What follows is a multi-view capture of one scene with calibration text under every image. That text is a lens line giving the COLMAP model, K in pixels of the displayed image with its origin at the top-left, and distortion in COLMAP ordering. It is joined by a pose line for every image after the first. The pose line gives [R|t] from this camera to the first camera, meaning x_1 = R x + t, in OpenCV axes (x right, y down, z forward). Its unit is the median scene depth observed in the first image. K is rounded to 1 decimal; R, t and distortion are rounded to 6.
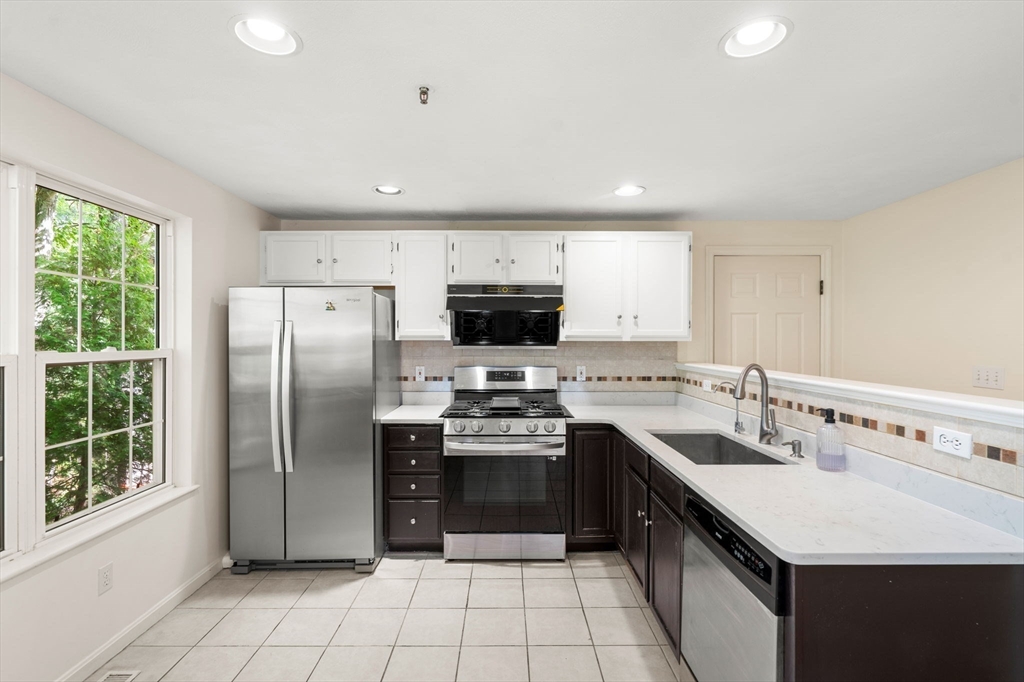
lens RADIAL K [[475.7, 0, 509.7], [0, 475.7, 337.4], [0, 0, 1]] dist [-0.008116, 0.000457]
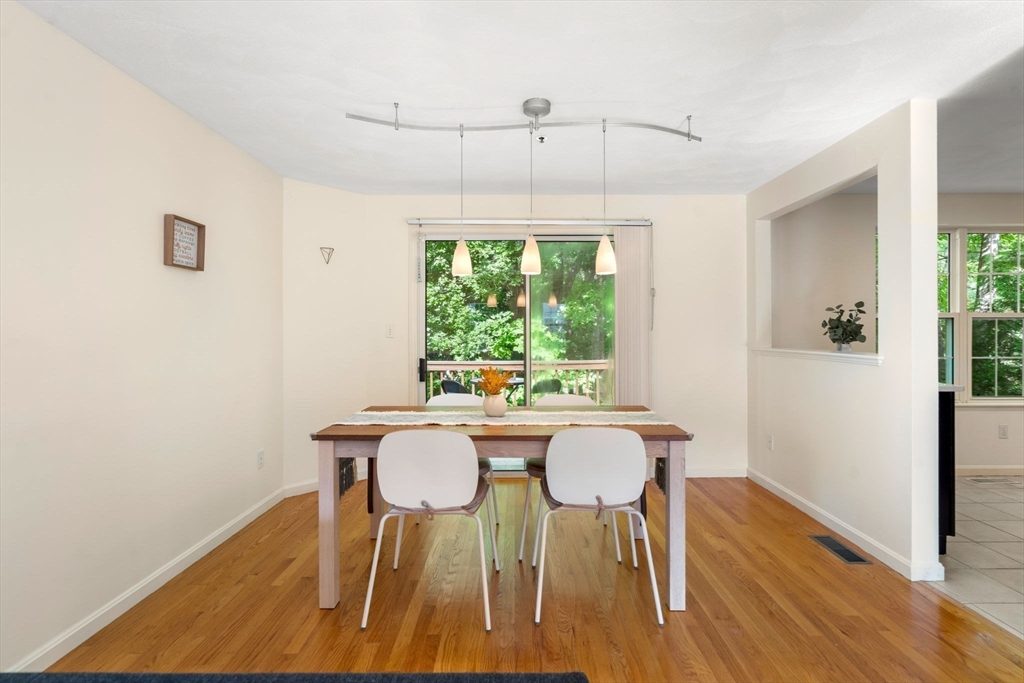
lens RADIAL K [[482.3, 0, 519.2], [0, 482.3, 329.4], [0, 0, 1]] dist [-0.000867, -0.000252]
pose [[0.005802, 0.000132, -0.999983, 0.659709], [0.003999, 0.999992, 0.000156, 0.056692], [0.999975, -0.004000, 0.005802, -0.604415]]
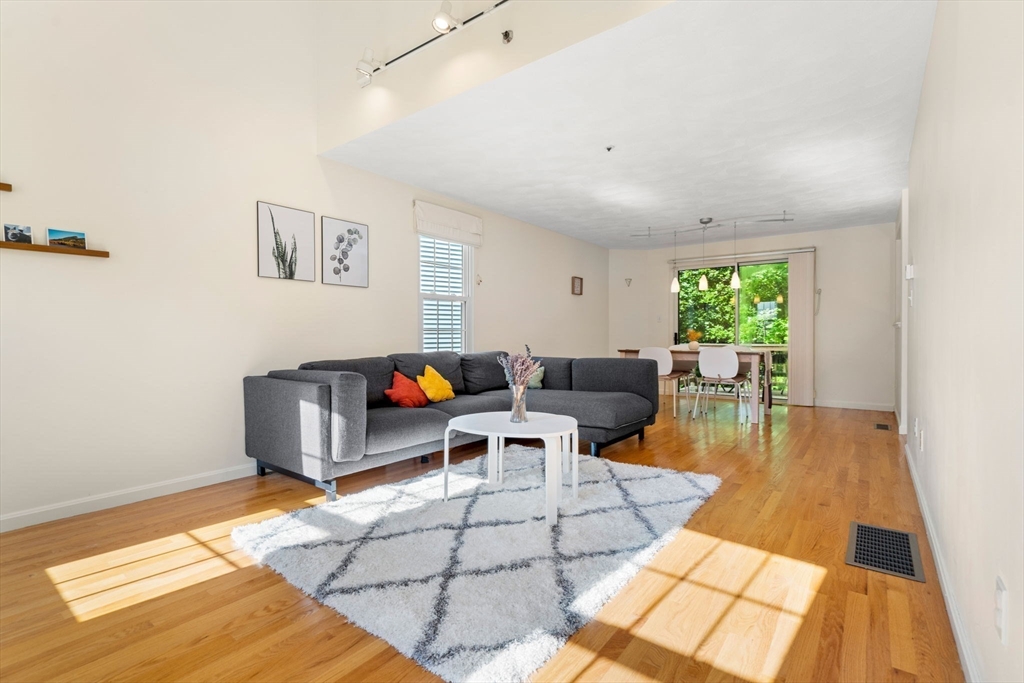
lens RADIAL K [[475.7, 0, 509.7], [0, 475.7, 337.9], [0, 0, 1]] dist [-0.008116, 0.000457]
pose [[-0.609805, 0.009351, -0.792496, 1.731583], [0.003318, 0.999952, 0.009246, 0.128951], [0.792545, 0.003008, -0.609806, -0.086968]]
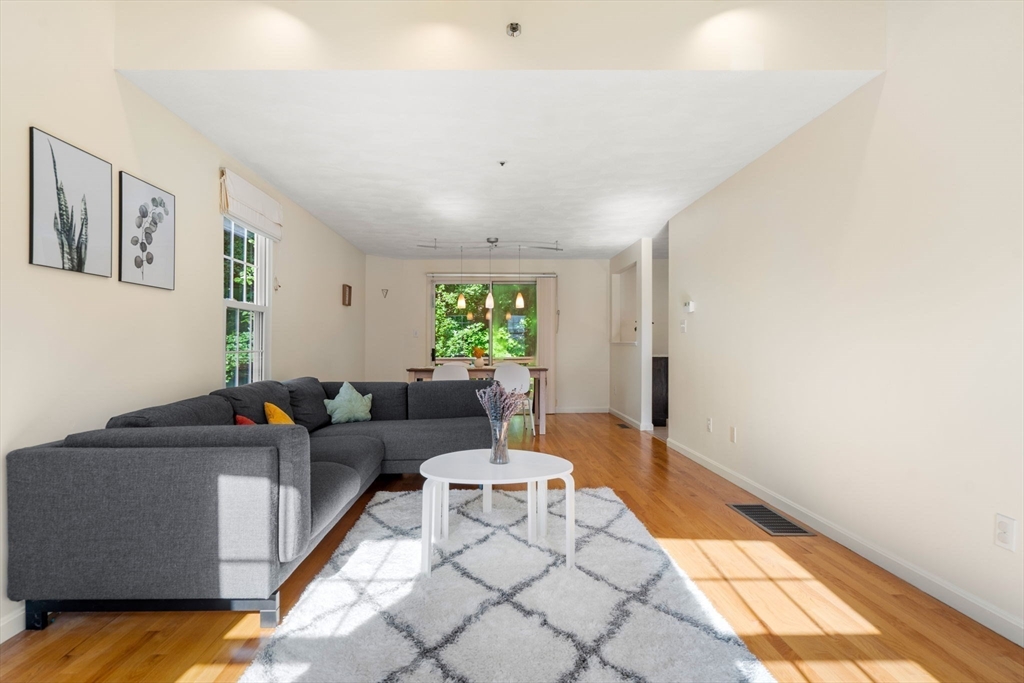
lens RADIAL K [[525.6, 0, 494.9], [0, 525.6, 339.9], [0, 0, 1]] dist [-0.004475, 0.000831]
pose [[0.012412, -0.003796, -0.999916, 1.870633], [0.002380, 0.999990, -0.003767, 0.098025], [0.999920, -0.002333, 0.012421, -0.587820]]
